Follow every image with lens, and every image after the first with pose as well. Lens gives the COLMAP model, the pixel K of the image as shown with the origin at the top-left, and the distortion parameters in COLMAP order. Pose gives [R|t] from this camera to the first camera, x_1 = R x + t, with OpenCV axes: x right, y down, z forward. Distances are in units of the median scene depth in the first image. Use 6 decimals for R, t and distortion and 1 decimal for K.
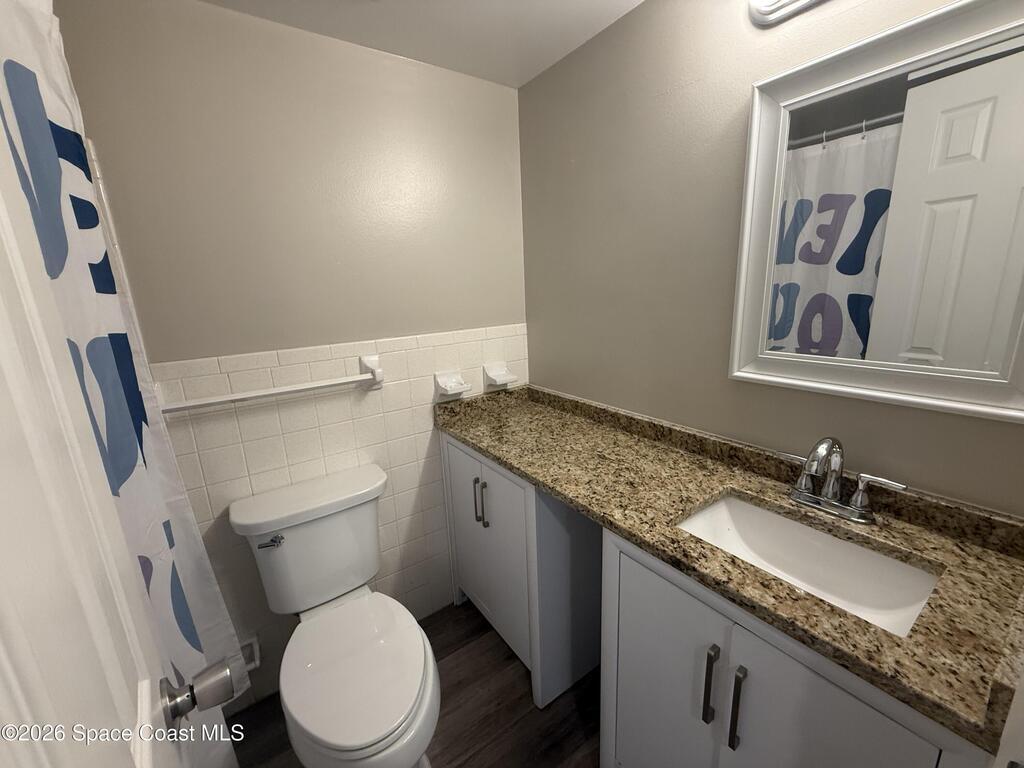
lens RADIAL K [[409.2, 0, 515.9], [0, 409.2, 382.3], [0, 0, 1]] dist [-0.000663, 0.000156]
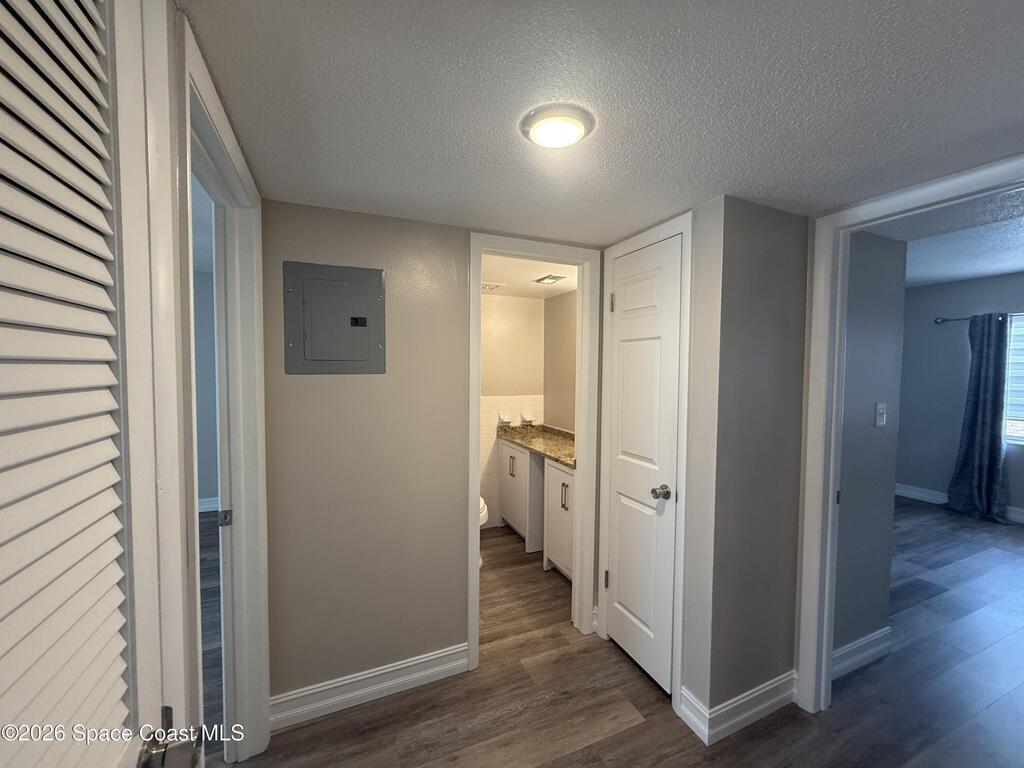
lens RADIAL K [[409.2, 0, 513.9], [0, 409.2, 384.5], [0, 0, 1]] dist [-0.000663, 0.000156]
pose [[0.979166, 0.059785, -0.194059, 0.320362], [-0.094620, 0.979915, -0.175538, 0.217053], [0.179667, 0.190243, 0.965157, -1.247491]]
